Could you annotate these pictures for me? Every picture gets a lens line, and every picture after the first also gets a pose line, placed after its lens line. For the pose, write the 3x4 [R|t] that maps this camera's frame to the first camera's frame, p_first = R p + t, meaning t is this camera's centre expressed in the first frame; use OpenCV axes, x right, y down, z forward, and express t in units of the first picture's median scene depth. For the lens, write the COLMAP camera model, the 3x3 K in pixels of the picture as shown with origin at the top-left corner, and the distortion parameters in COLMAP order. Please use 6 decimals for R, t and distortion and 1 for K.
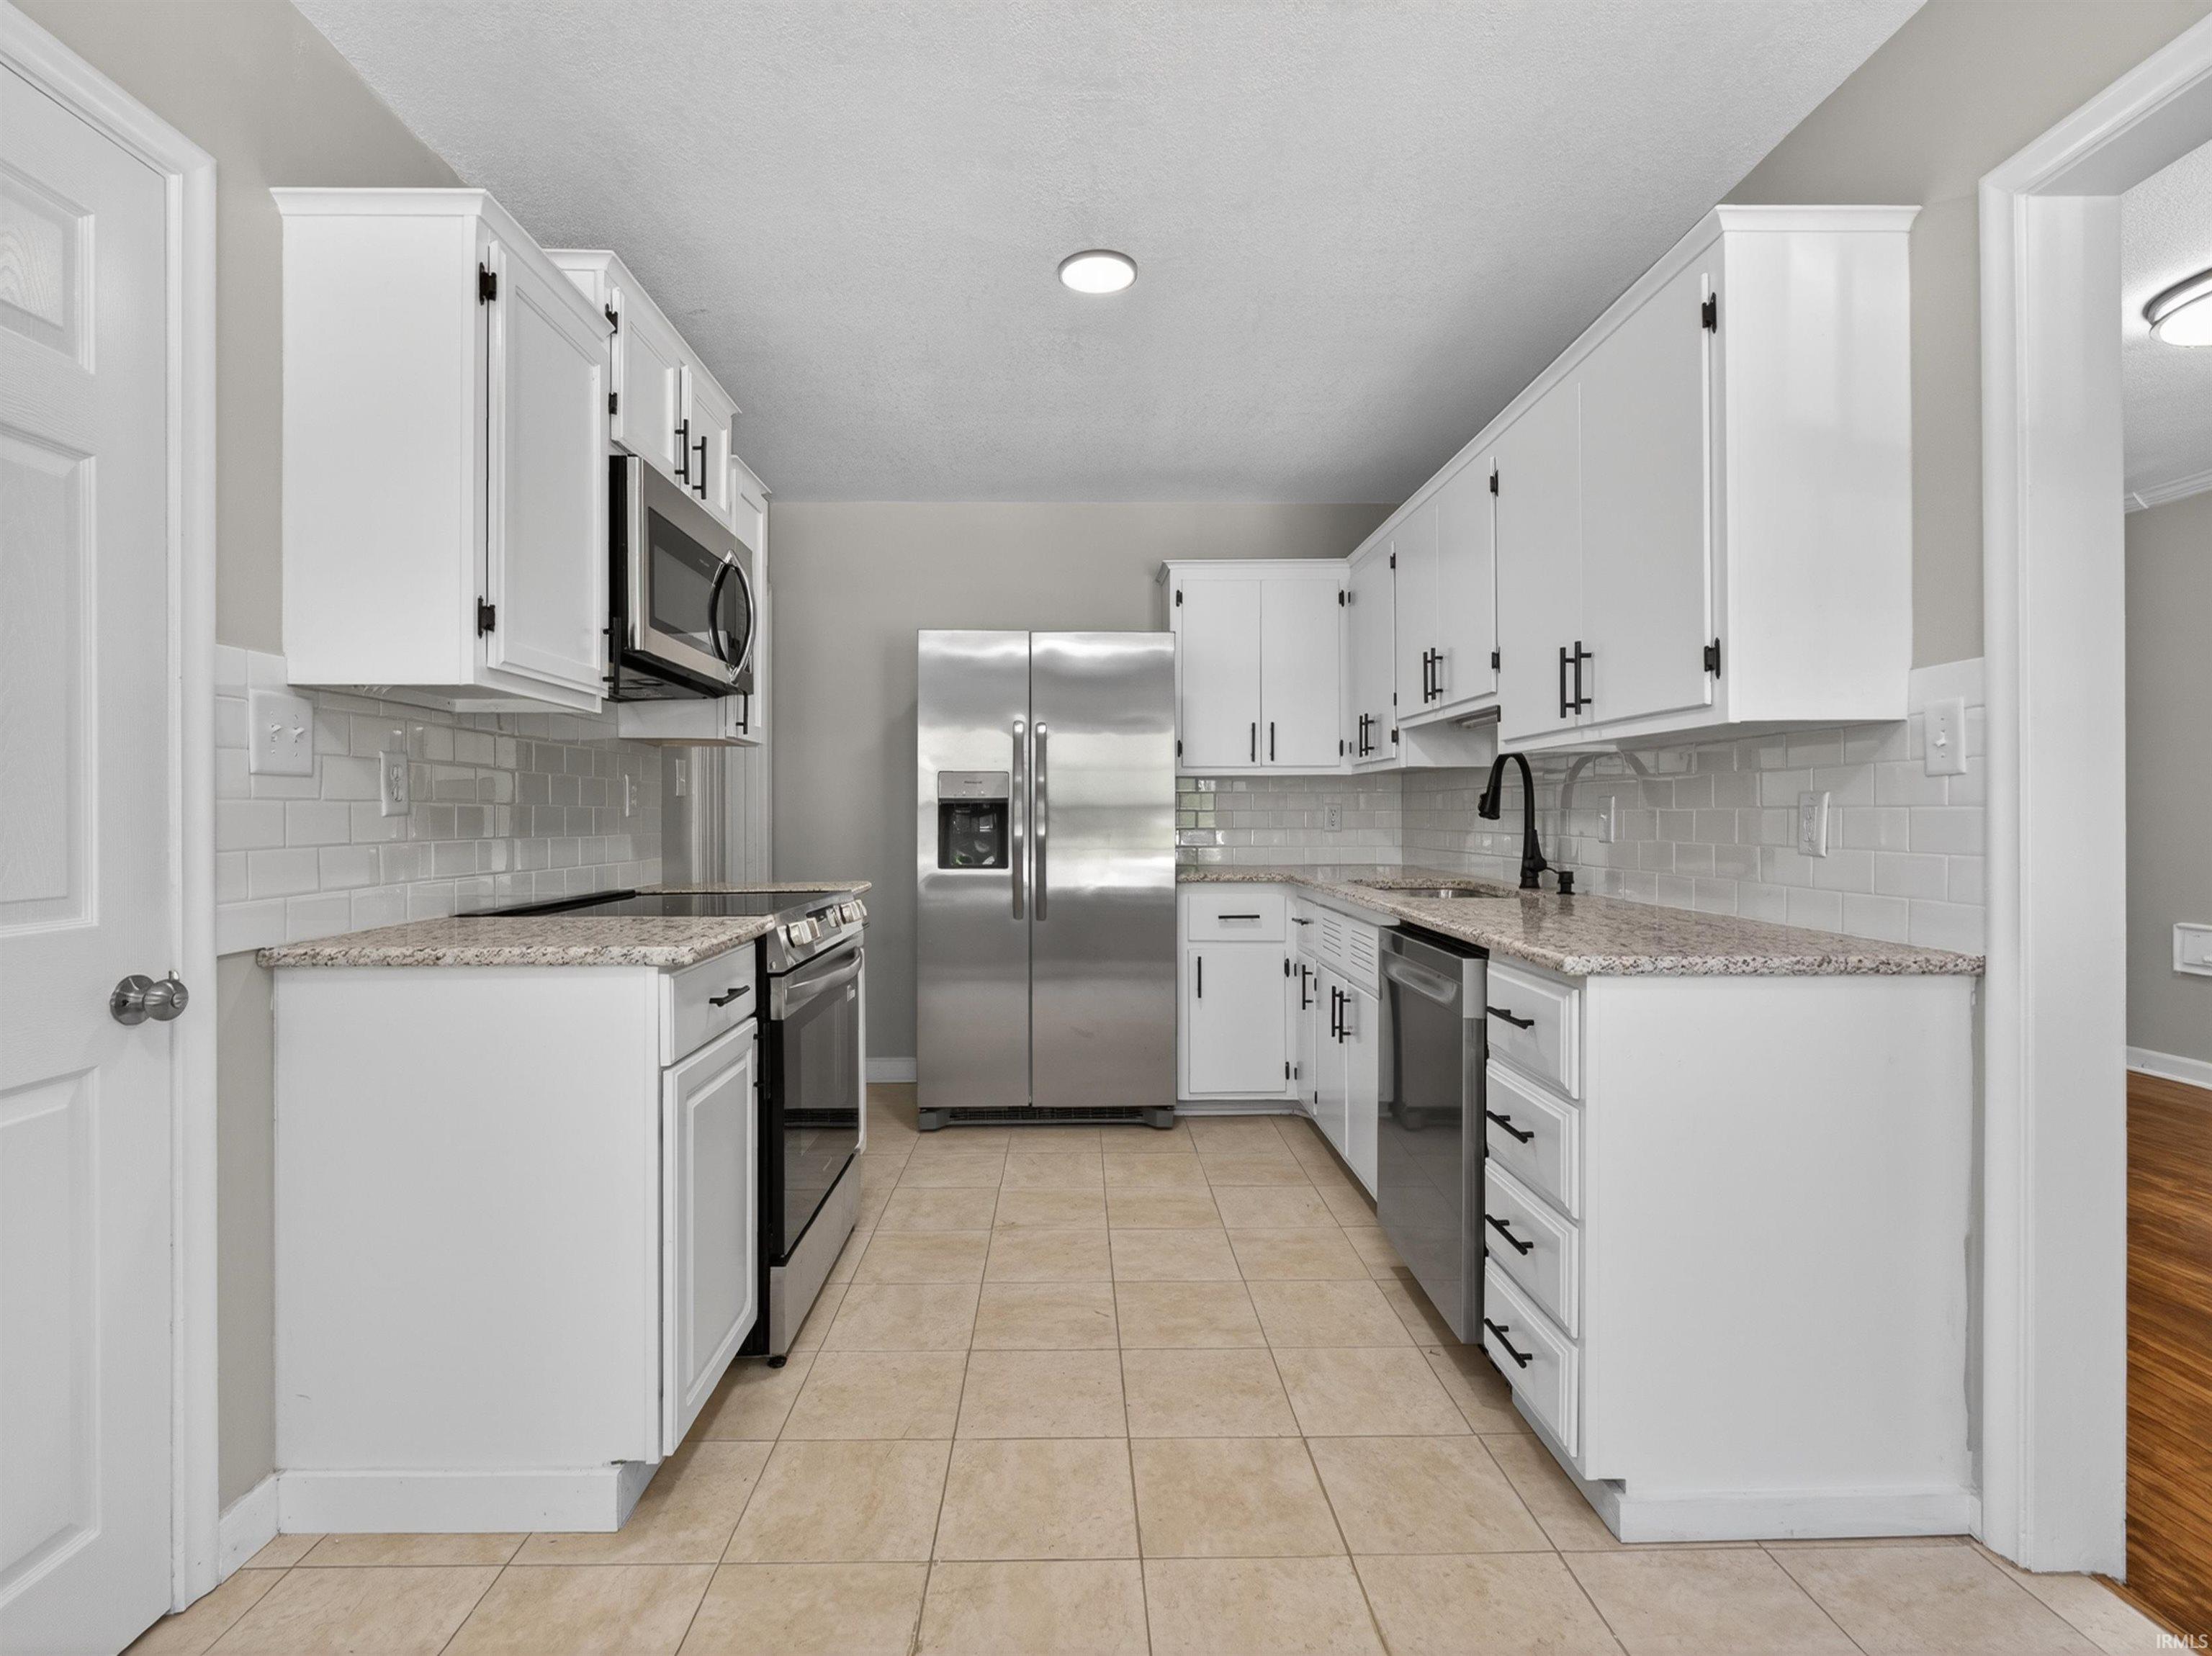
lens RADIAL K [[1051.8, 0, 1088.5], [0, 1051.8, 819.9], [0, 0, 1]] dist [0.001889, 0.000507]
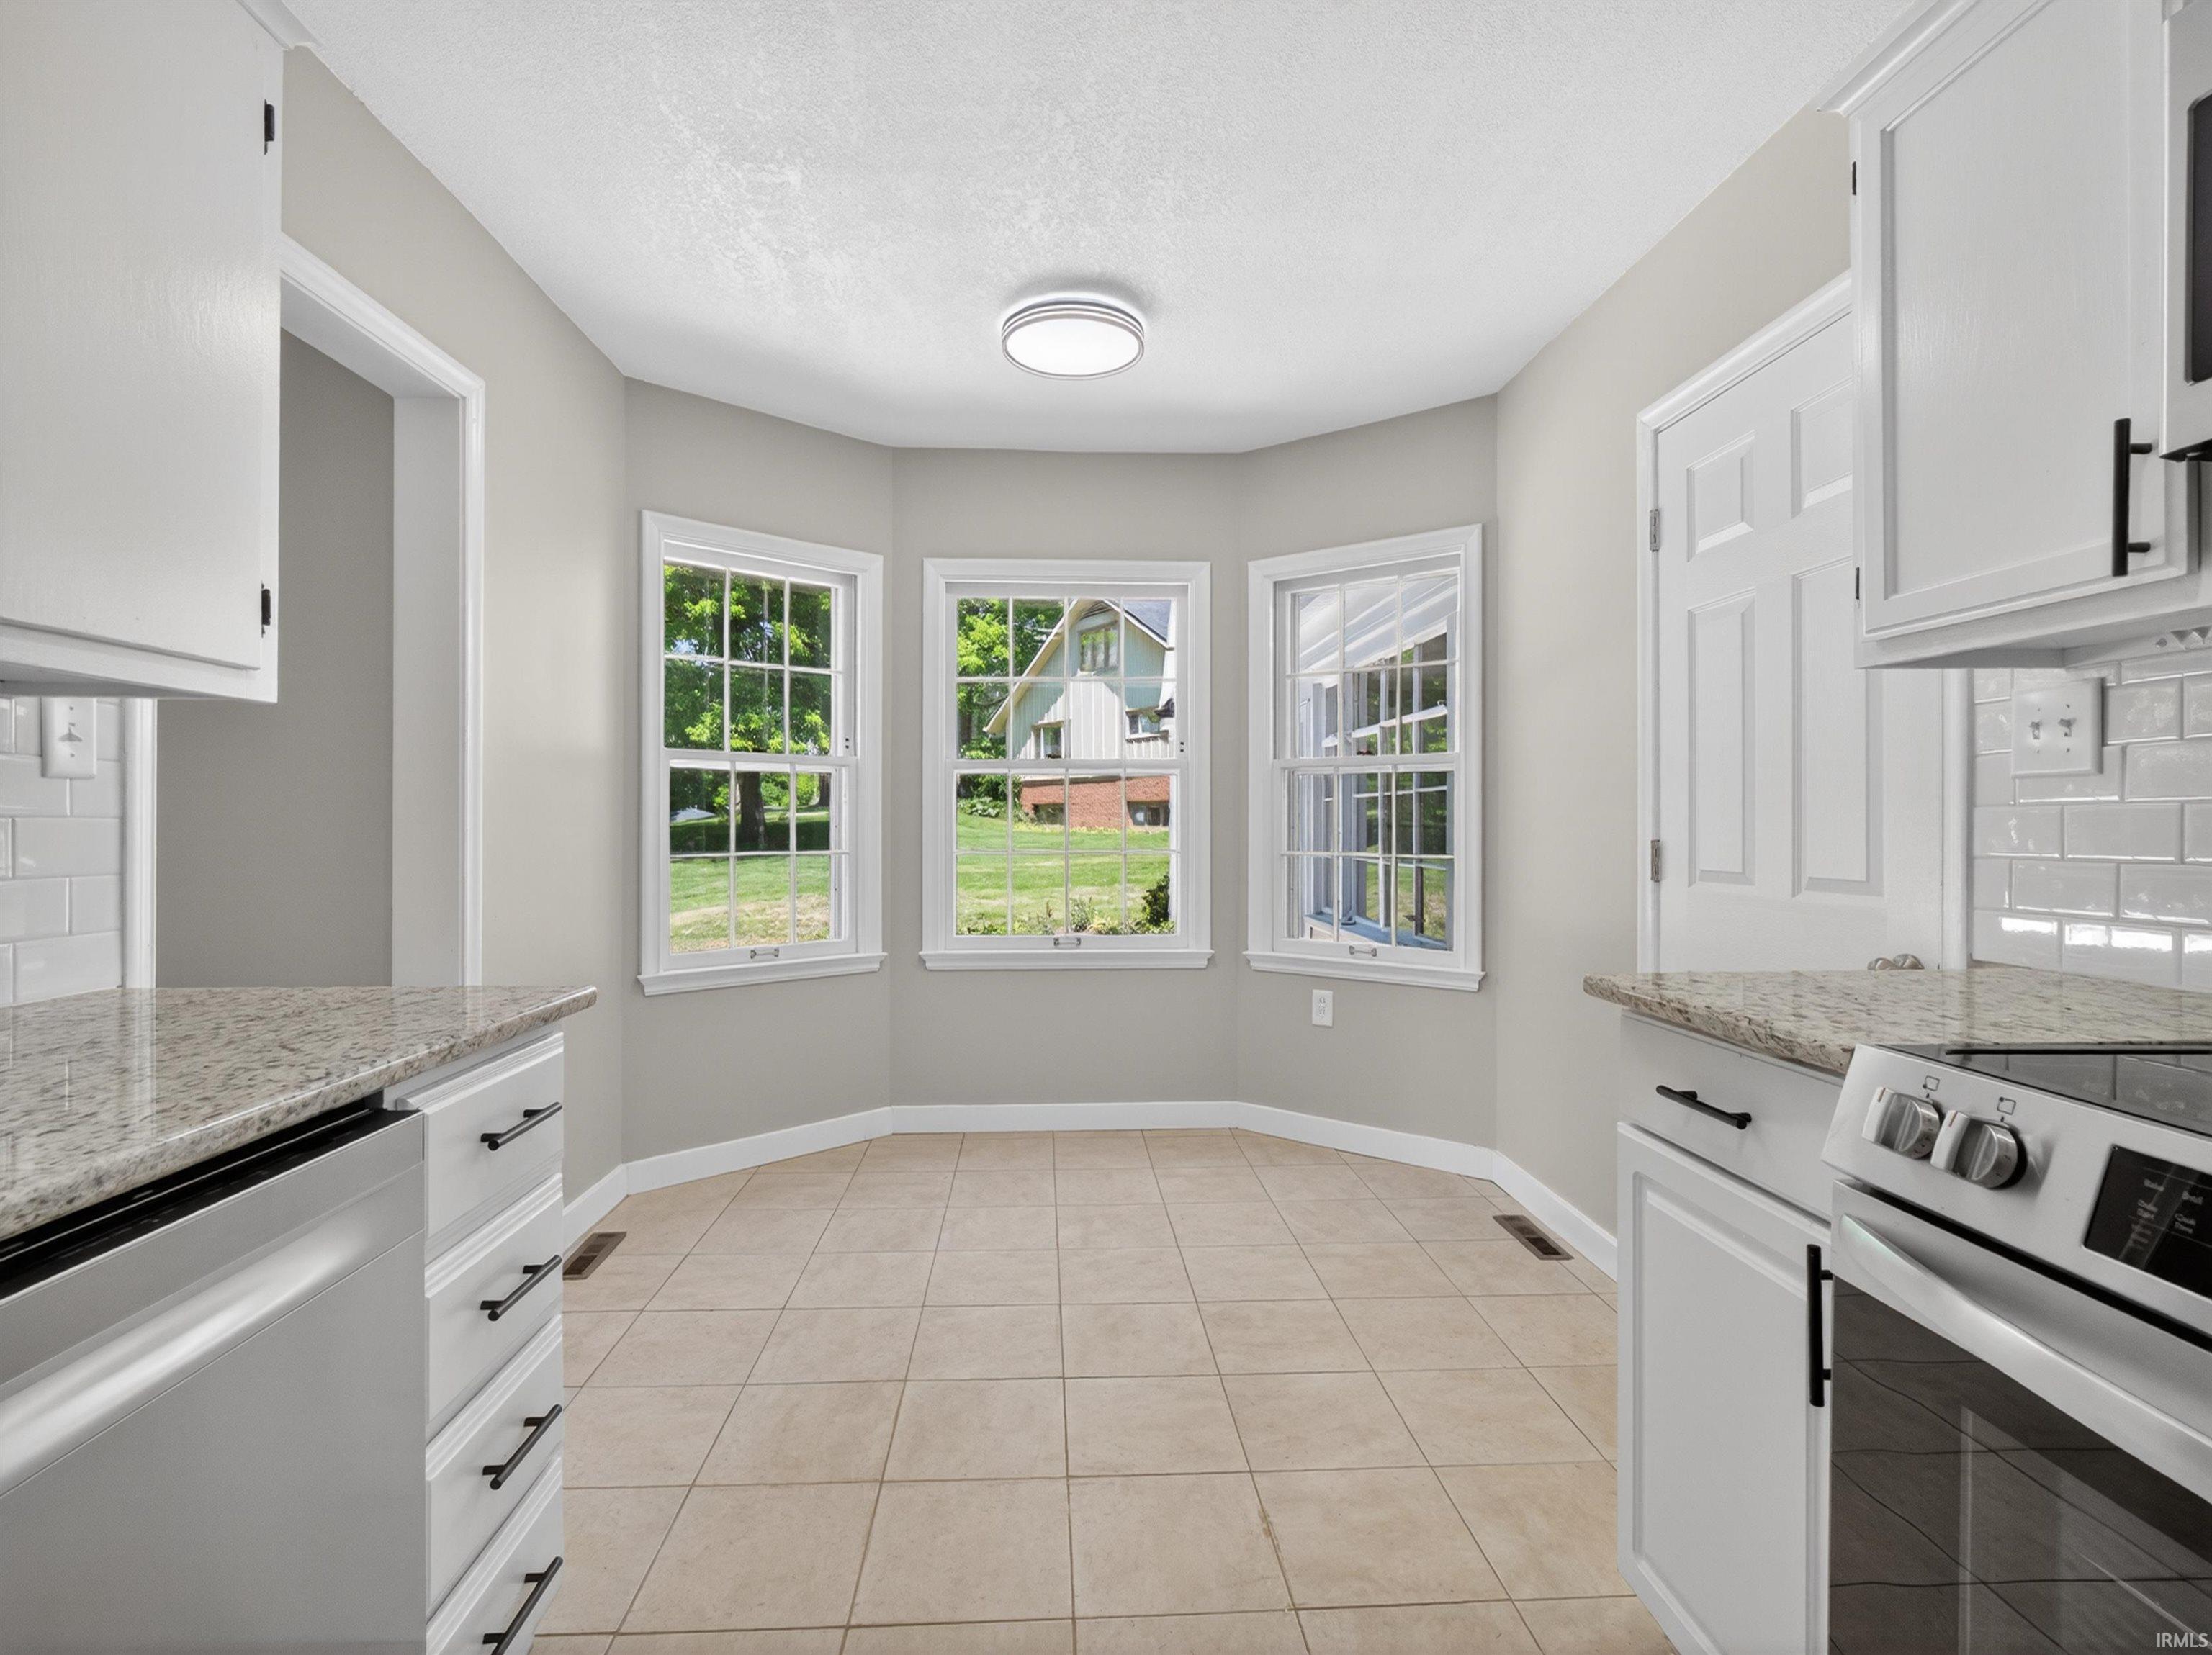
lens RADIAL K [[1051.7, 0, 1088.5], [0, 1051.7, 819.4], [0, 0, 1]] dist [0.001889, 0.000507]
pose [[-0.999258, -0.001047, -0.038488, 0.068737], [-0.001206, 0.999991, 0.004093, -0.010321], [0.038484, 0.004136, -0.999251, 1.786435]]
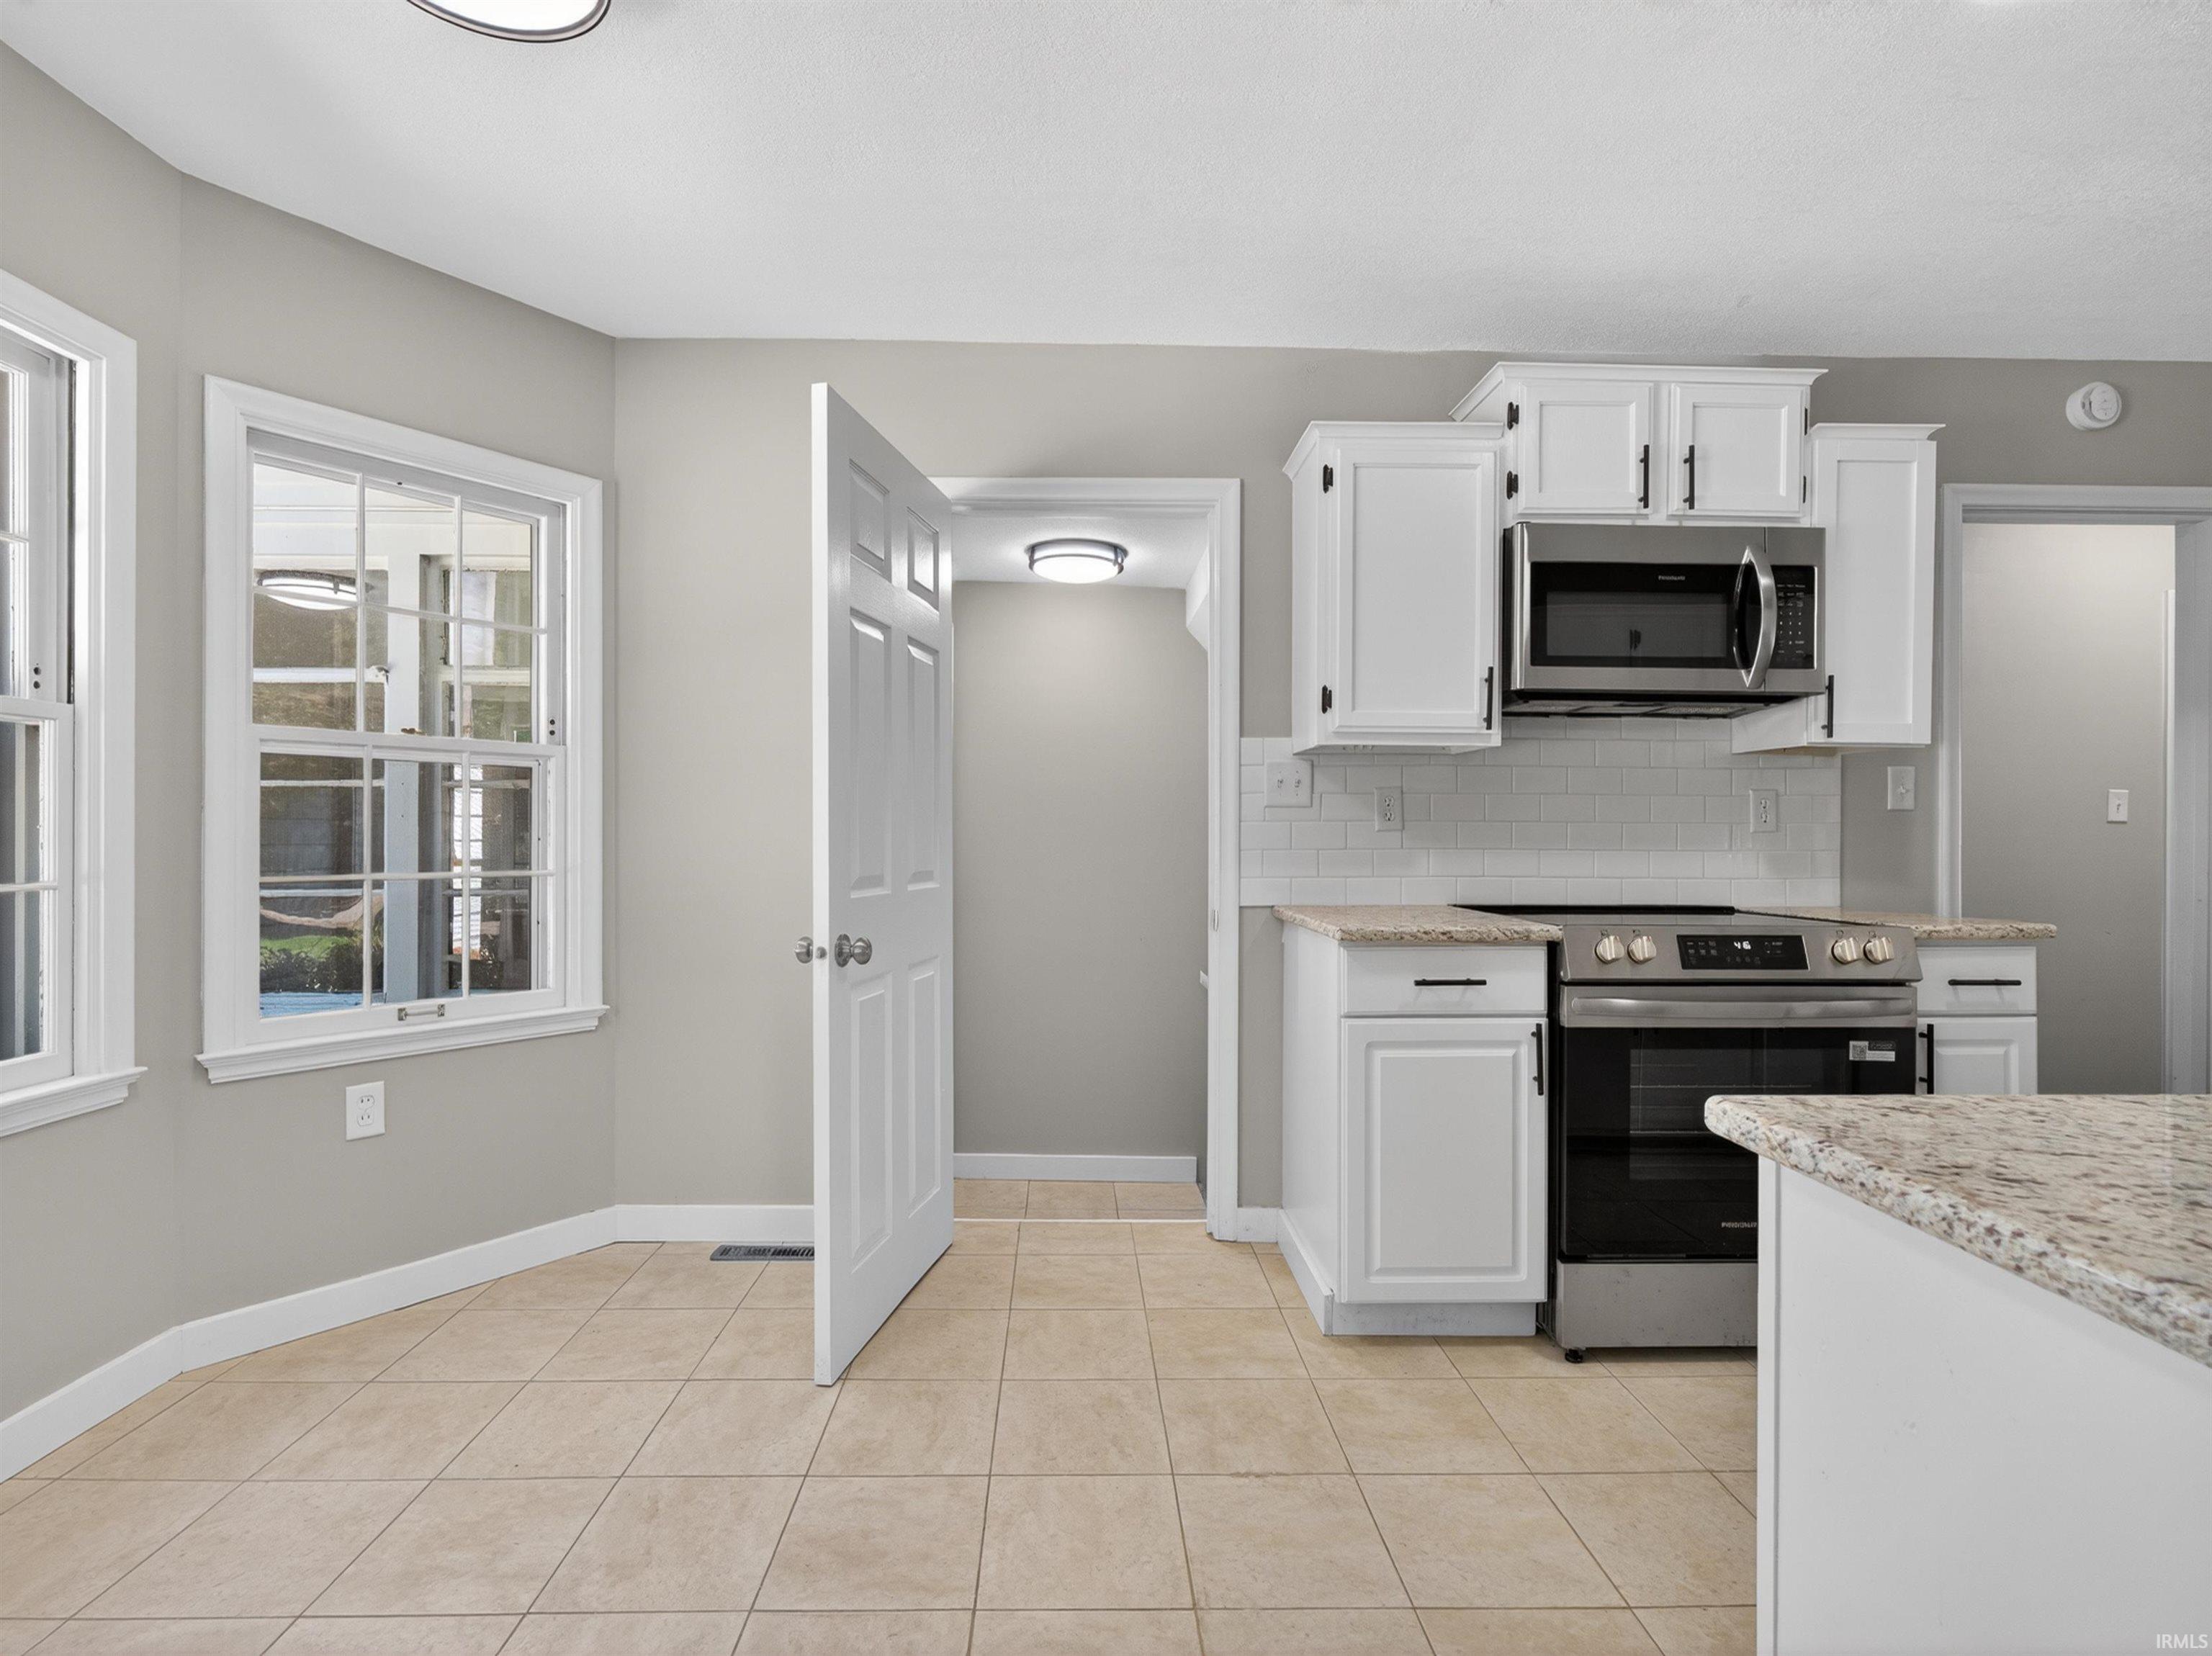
lens RADIAL K [[1049.5, 0, 1087.2], [0, 1049.5, 835.0], [0, 0, 1]] dist [-0.000963, -0.000452]
pose [[0.009279, 0.004370, -0.999947, 0.921109], [-0.006035, 0.999972, 0.004314, -0.001598], [0.999939, 0.005995, 0.009305, 0.638668]]
